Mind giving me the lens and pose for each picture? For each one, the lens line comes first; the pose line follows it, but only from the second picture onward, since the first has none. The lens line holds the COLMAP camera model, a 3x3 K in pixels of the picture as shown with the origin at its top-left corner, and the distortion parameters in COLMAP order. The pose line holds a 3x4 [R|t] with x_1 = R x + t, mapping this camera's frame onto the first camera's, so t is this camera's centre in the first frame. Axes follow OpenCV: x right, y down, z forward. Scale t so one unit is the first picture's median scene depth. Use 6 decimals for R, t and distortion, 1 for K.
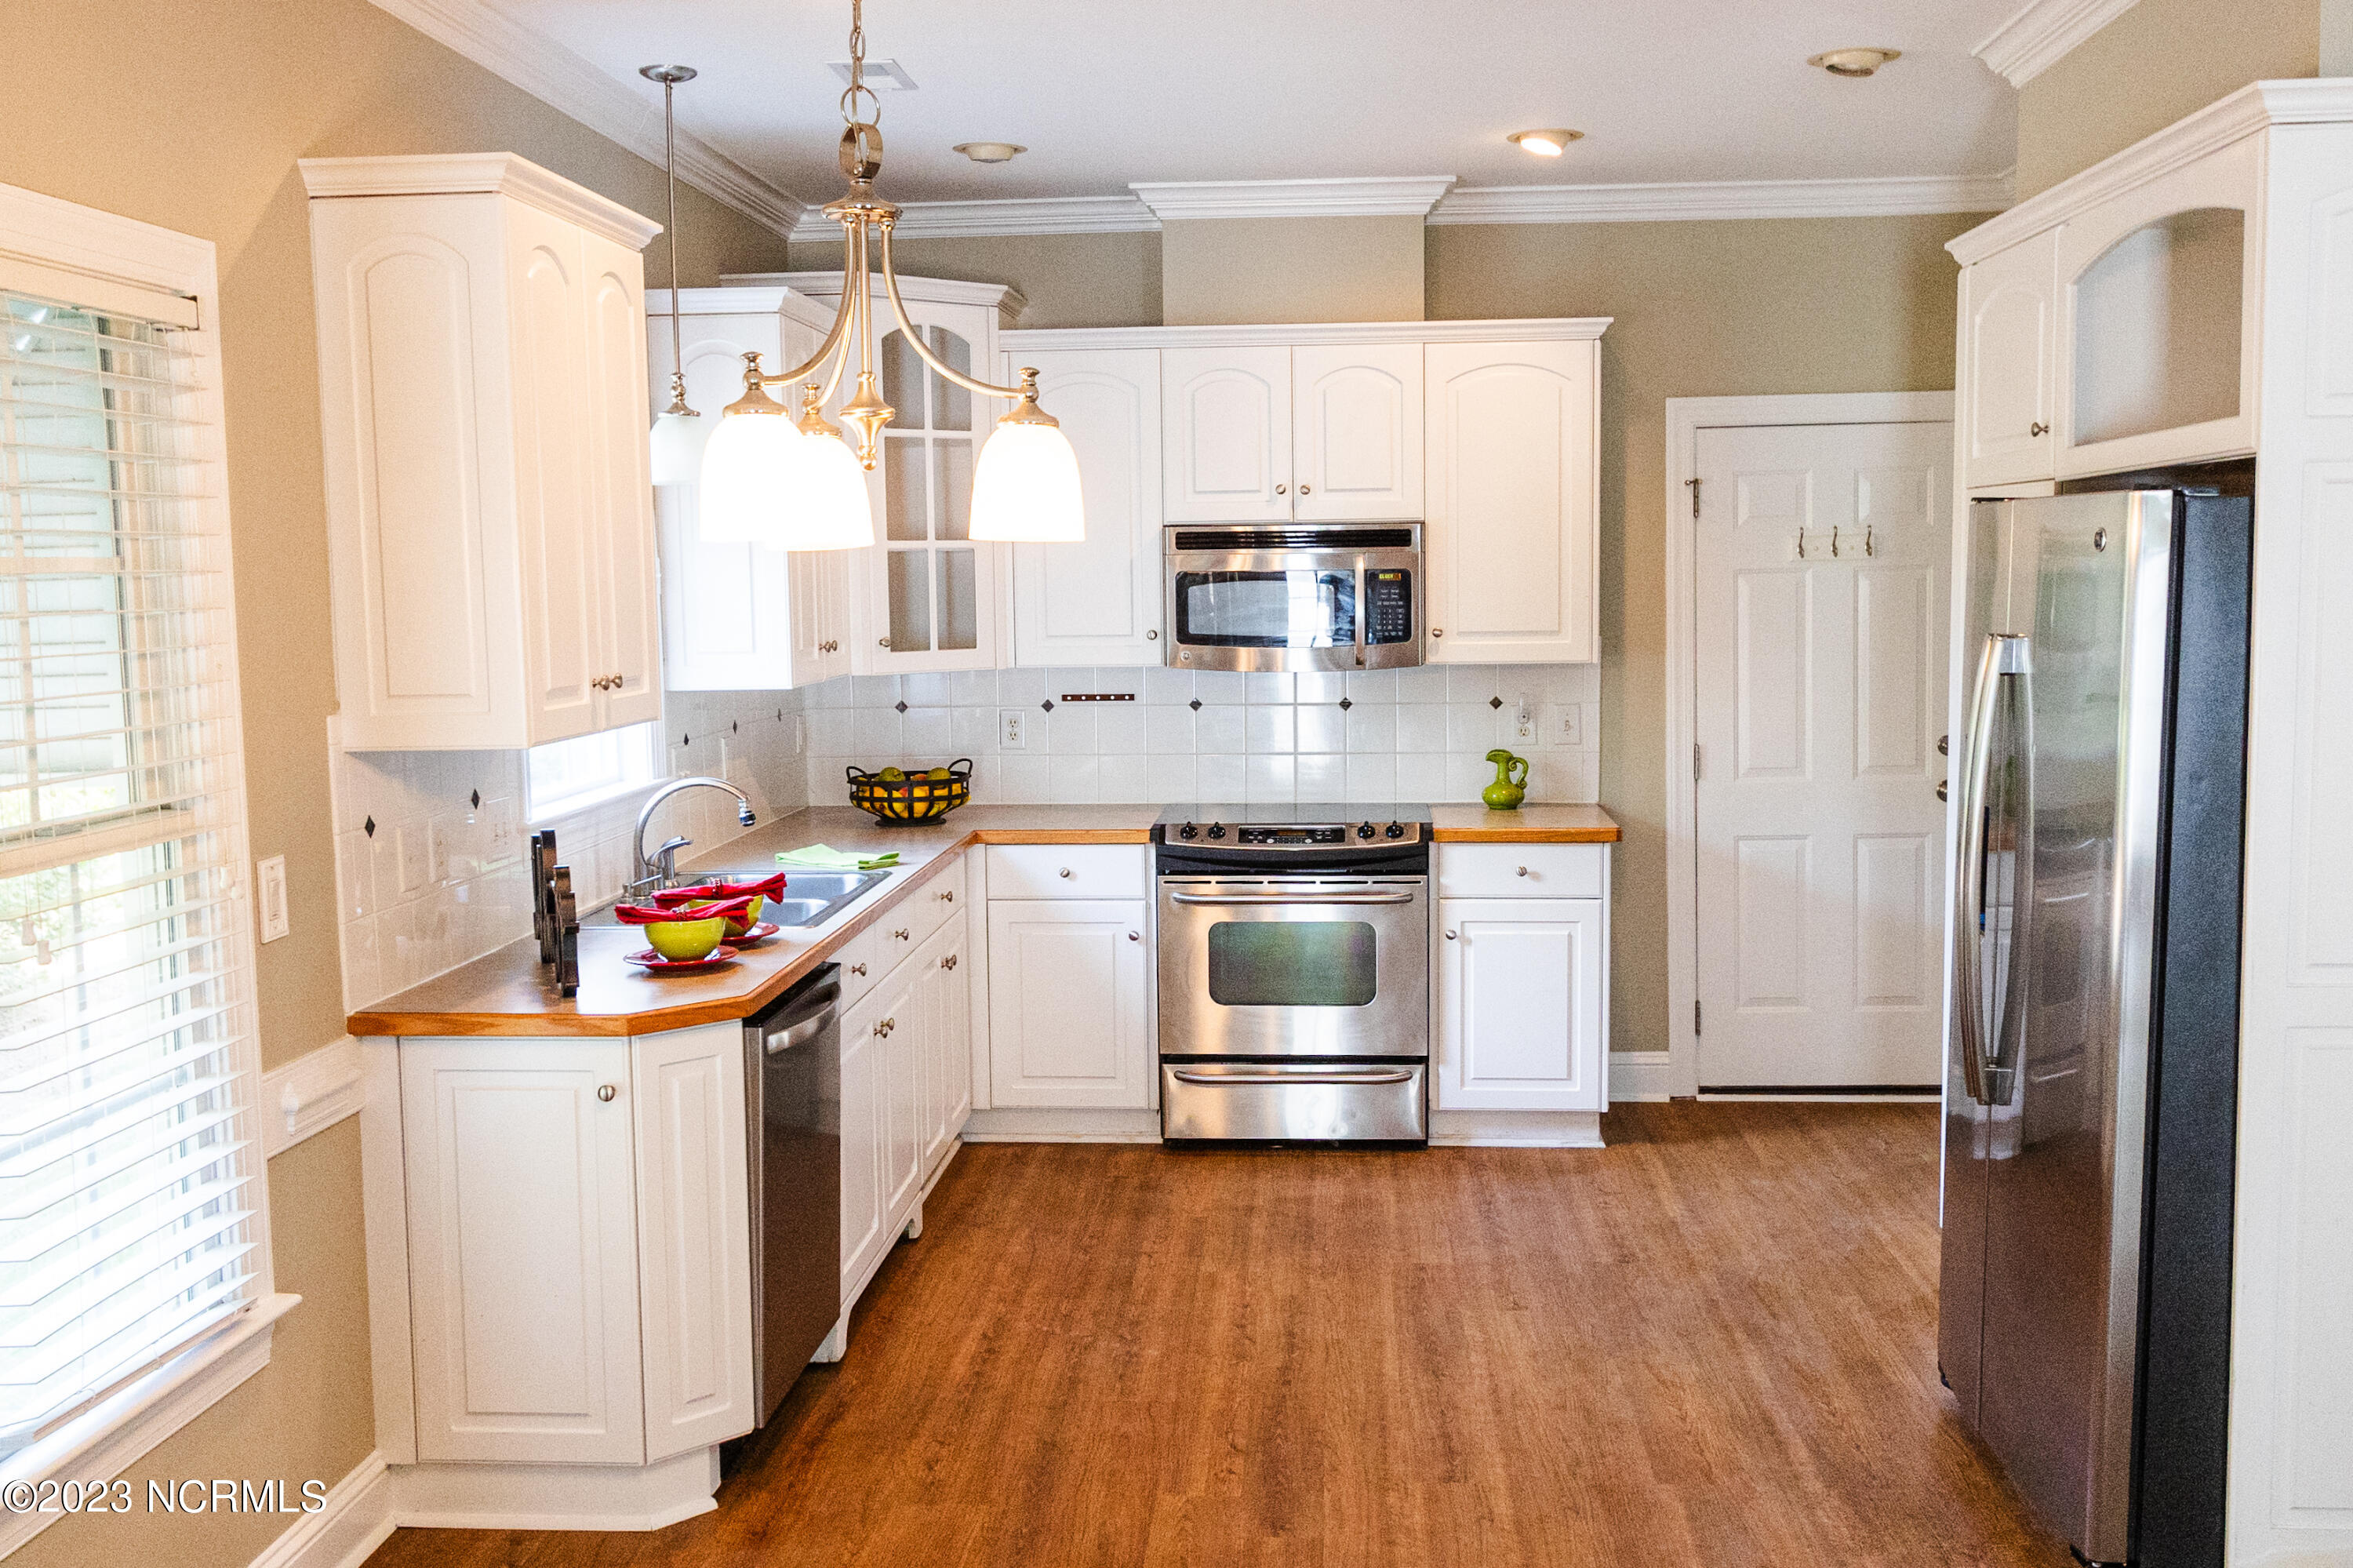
lens RADIAL K [[2163.0, 0, 1195.4], [0, 2163.0, 773.9], [0, 0, 1]] dist [0.001739, -0.002483]
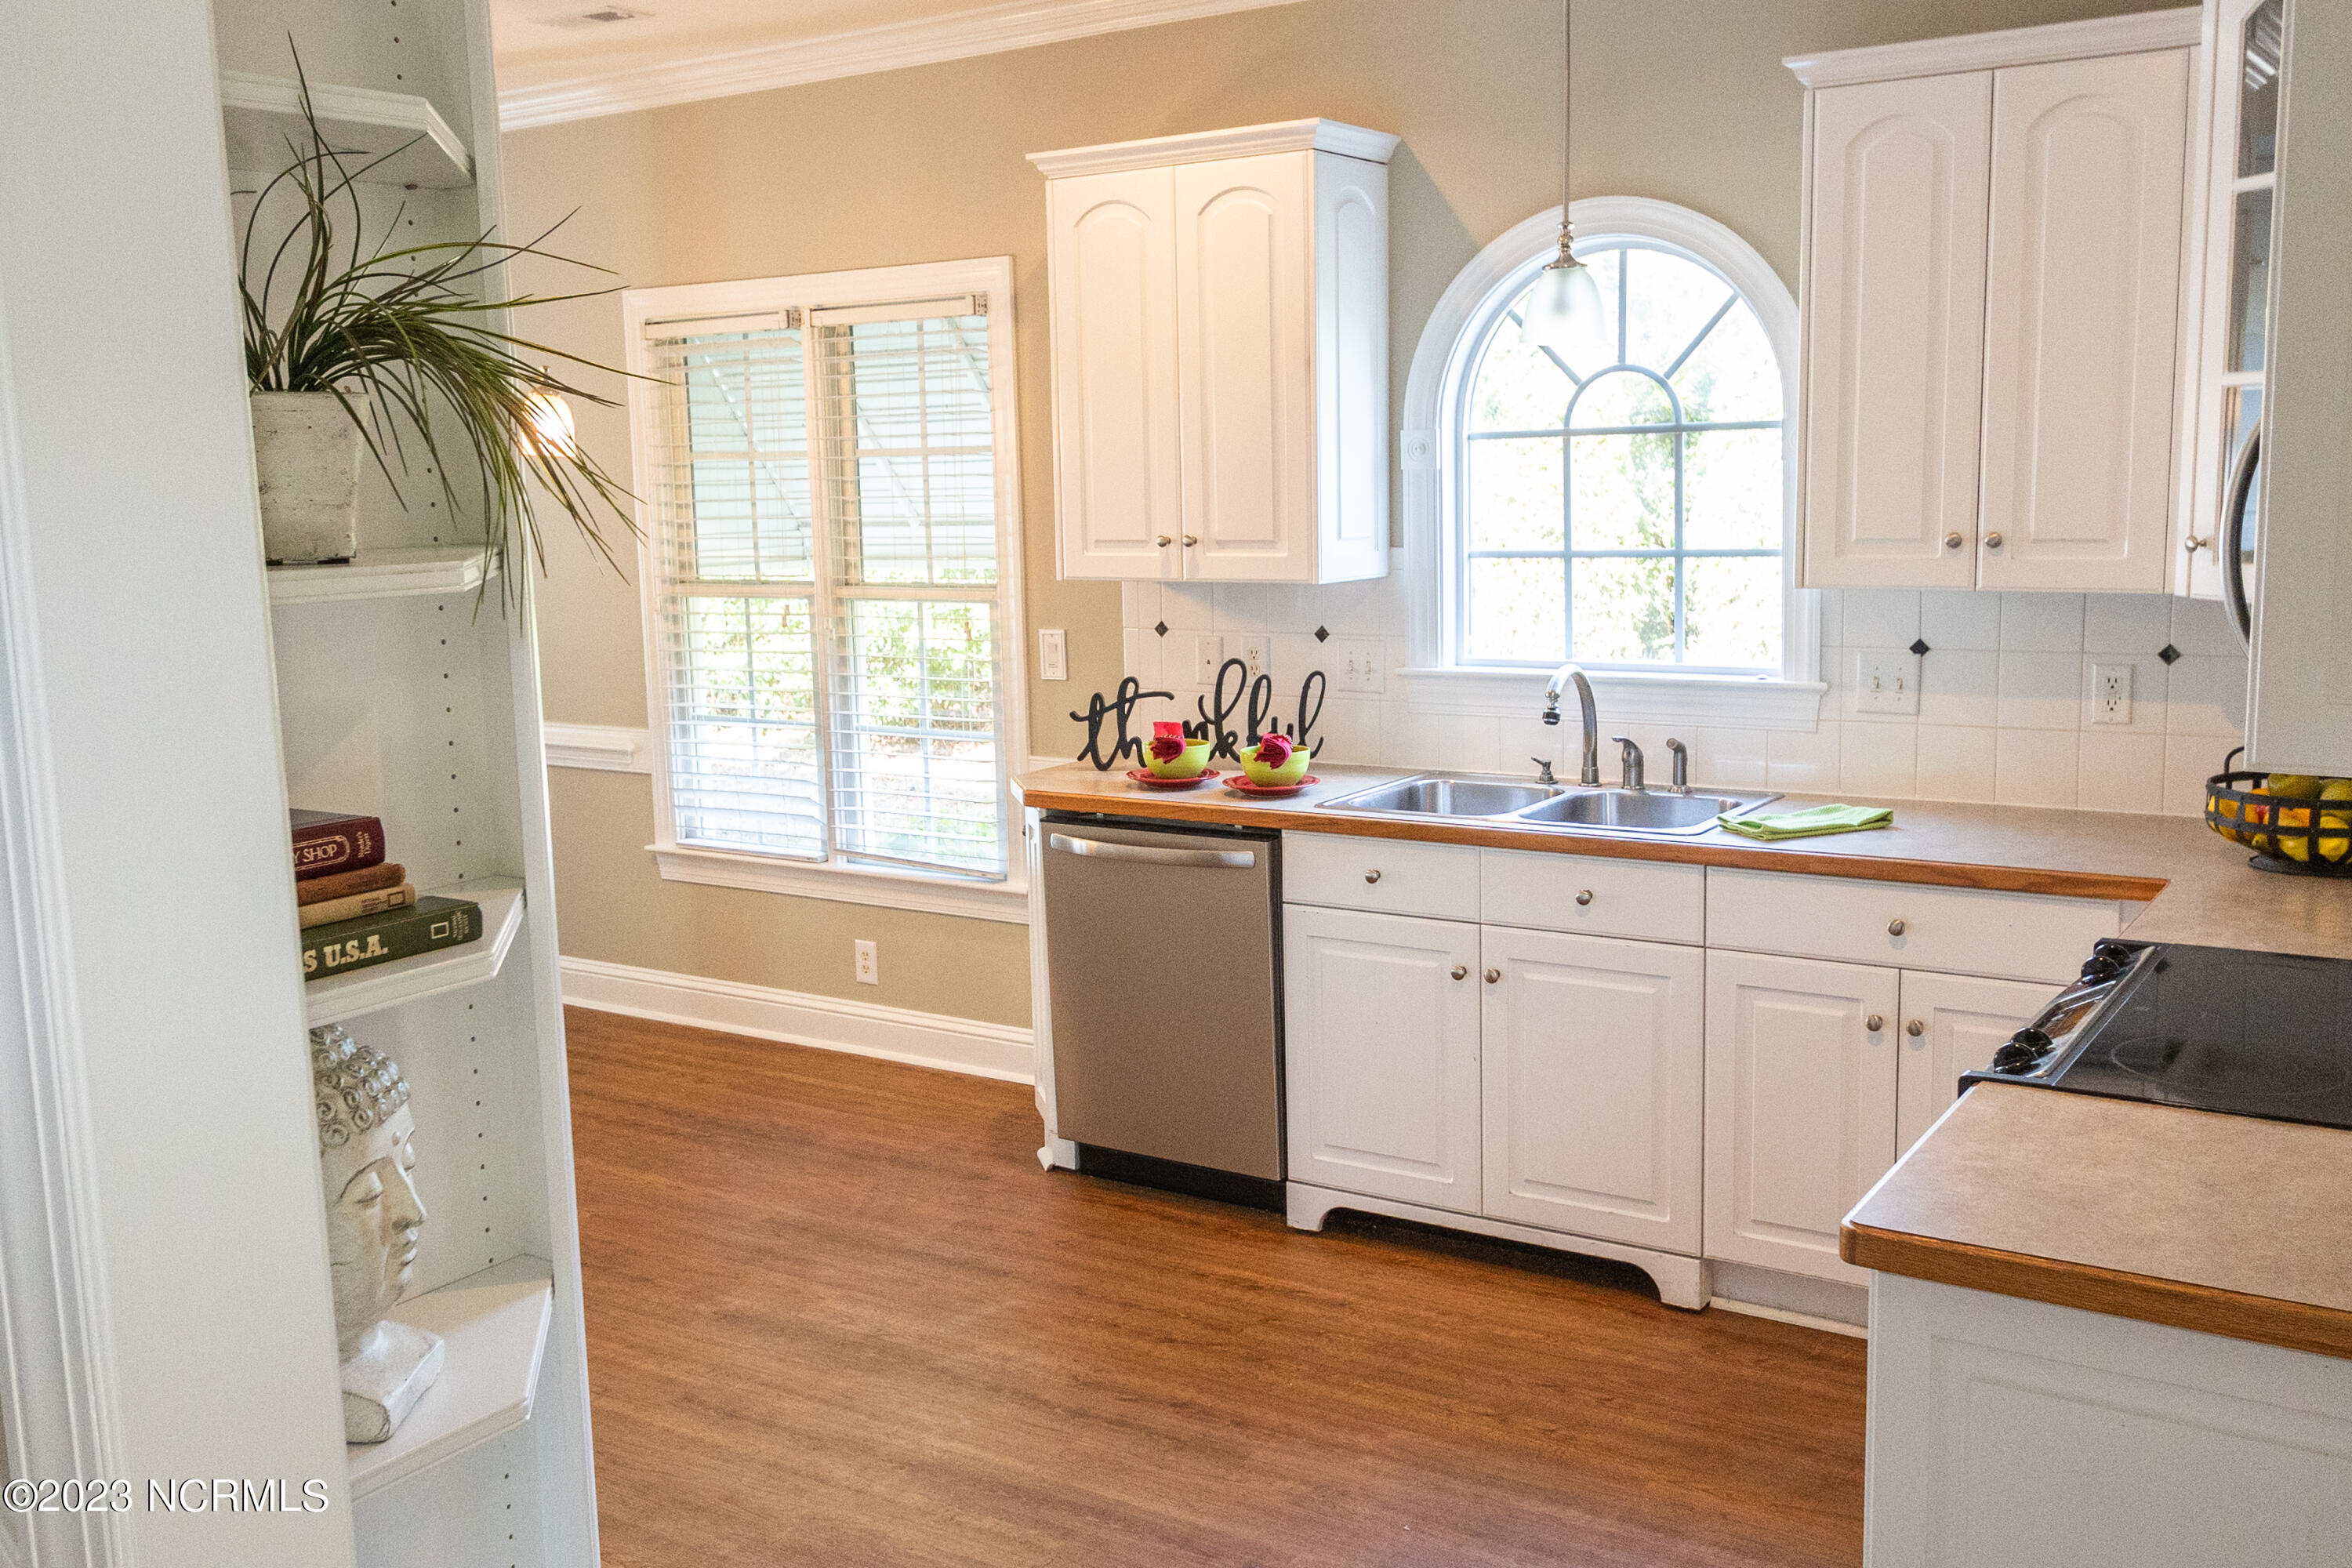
lens RADIAL K [[2162.0, 0, 1194.9], [0, 2162.0, 773.9], [0, 0, 1]] dist [0.001739, -0.002483]
pose [[-0.479004, 0.157813, -0.863510, 0.551710], [-0.053506, 0.976629, 0.208167, -0.116493], [0.876180, 0.145916, -0.459365, 1.092743]]
